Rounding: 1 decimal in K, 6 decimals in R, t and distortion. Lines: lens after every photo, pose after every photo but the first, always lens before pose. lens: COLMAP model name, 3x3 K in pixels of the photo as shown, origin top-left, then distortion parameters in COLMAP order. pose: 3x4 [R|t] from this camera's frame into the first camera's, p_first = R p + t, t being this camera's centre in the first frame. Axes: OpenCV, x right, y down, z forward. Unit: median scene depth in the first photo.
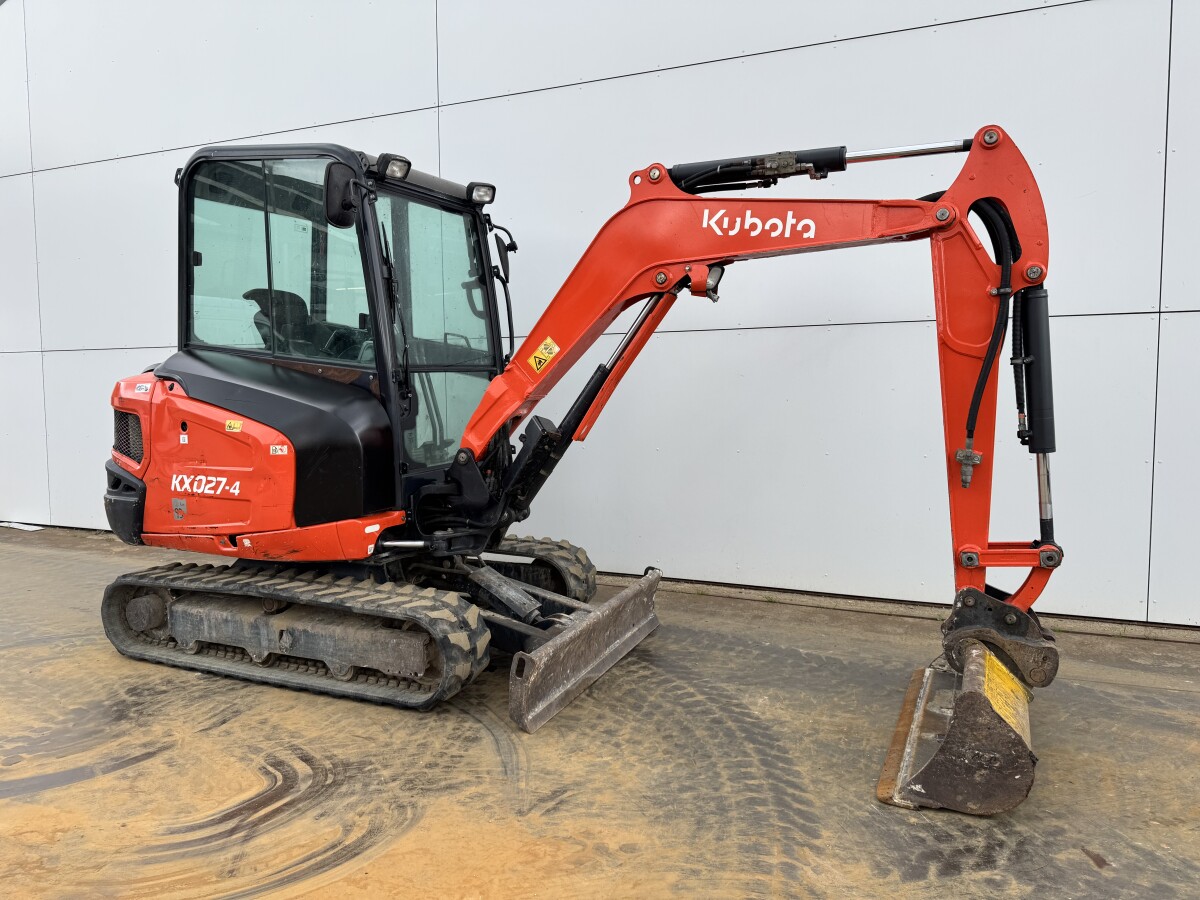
lens RADIAL K [[848.0, 0, 591.2], [0, 848.0, 446.5], [0, 0, 1]] dist [0.036434, -0.053205]
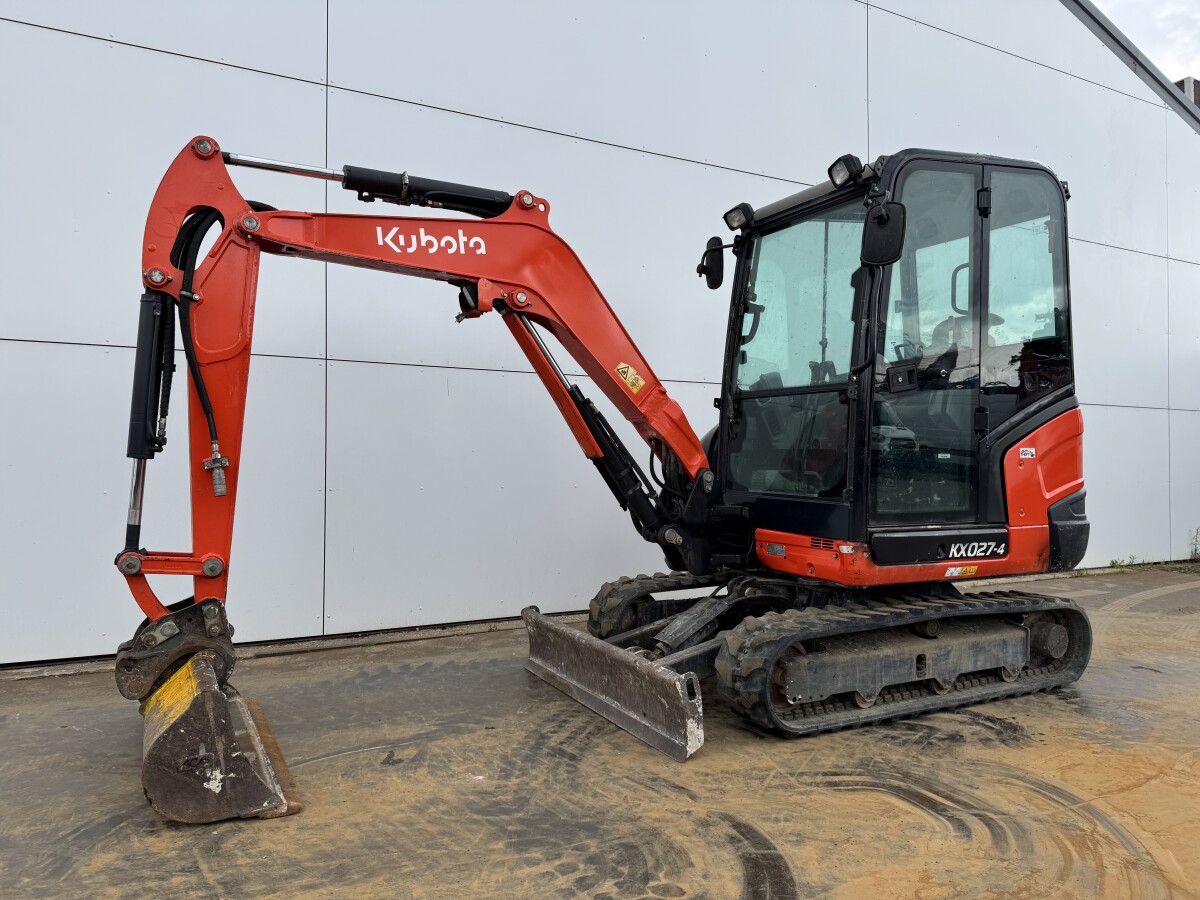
lens RADIAL K [[845.2, 0, 595.6], [0, 845.2, 447.6], [0, 0, 1]] dist [0.054207, -0.076979]
pose [[0.618448, 0.027792, 0.785334, -1.176107], [0.047715, 0.996202, -0.072829, 0.051652], [-0.784376, 0.082513, 0.614773, 0.544239]]
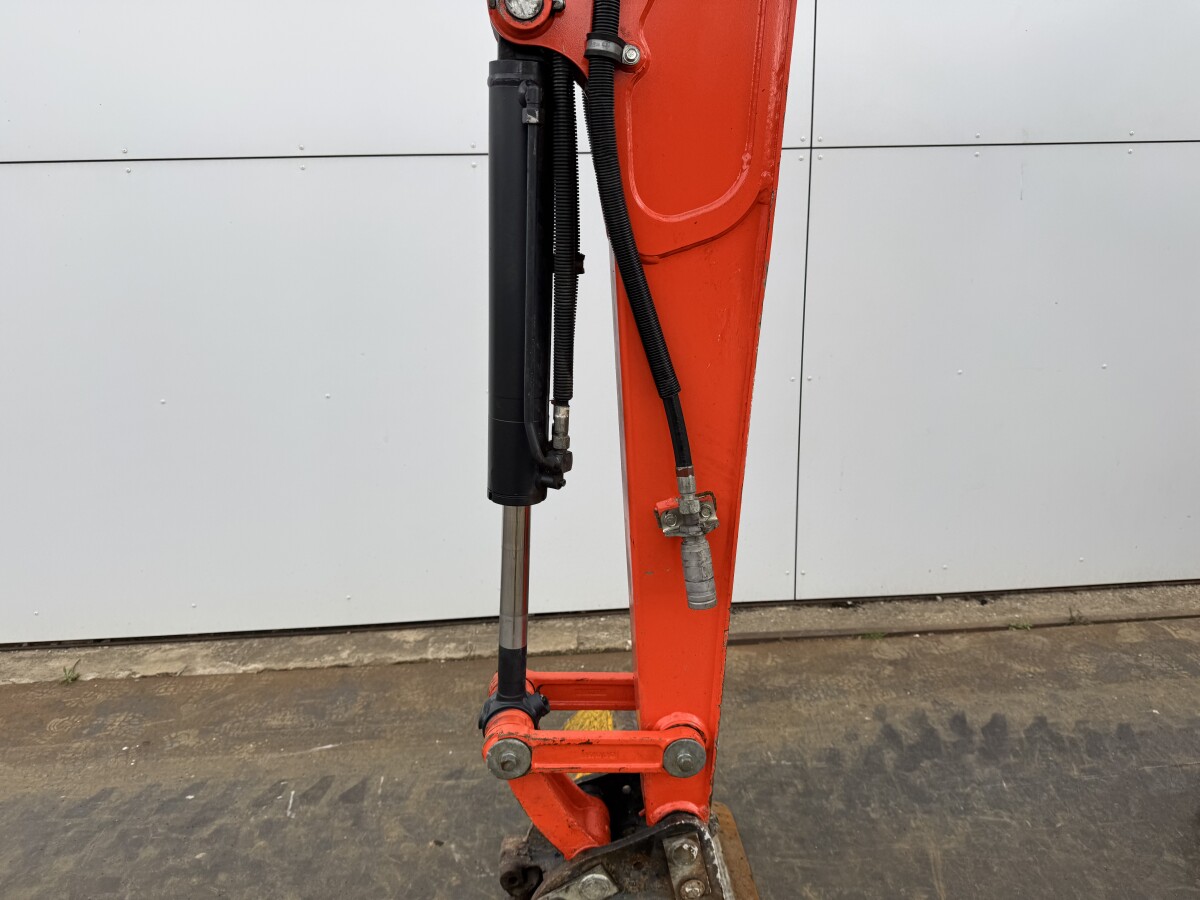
lens RADIAL K [[852.7, 0, 605.3], [0, 852.7, 451.8], [0, 0, 1]] dist [0.072377, -0.106545]
pose [[0.884123, -0.133231, 0.447857, -0.899561], [0.048826, 0.979583, 0.195022, -0.113324], [-0.464696, -0.150556, 0.872577, 1.128136]]
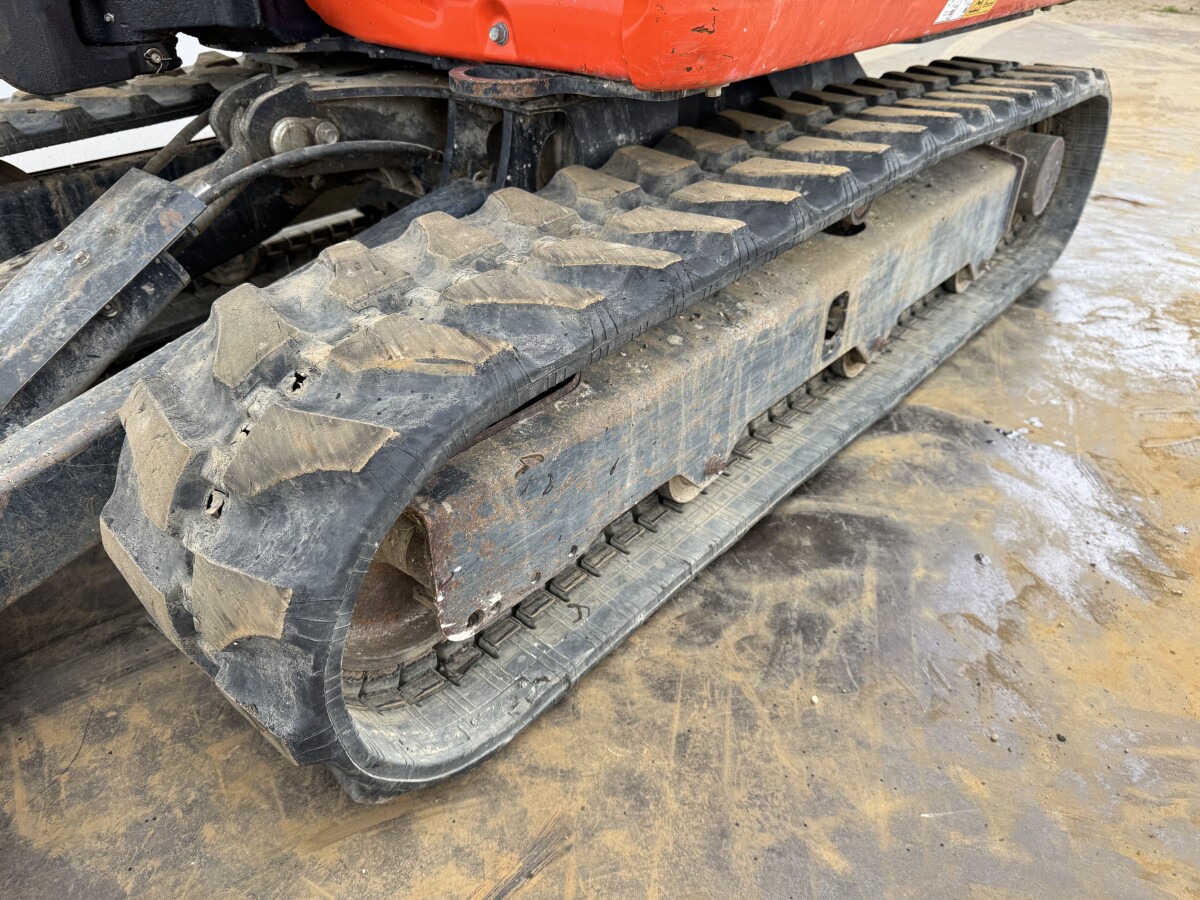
lens RADIAL K [[850.6, 0, 596.1], [0, 850.6, 450.0], [0, 0, 1]] dist [0.030340, -0.038306]
pose [[0.292642, -0.507534, 0.810414, -0.385545], [0.080353, 0.857571, 0.508051, 0.124335], [-0.952840, -0.083558, 0.291743, 0.907094]]
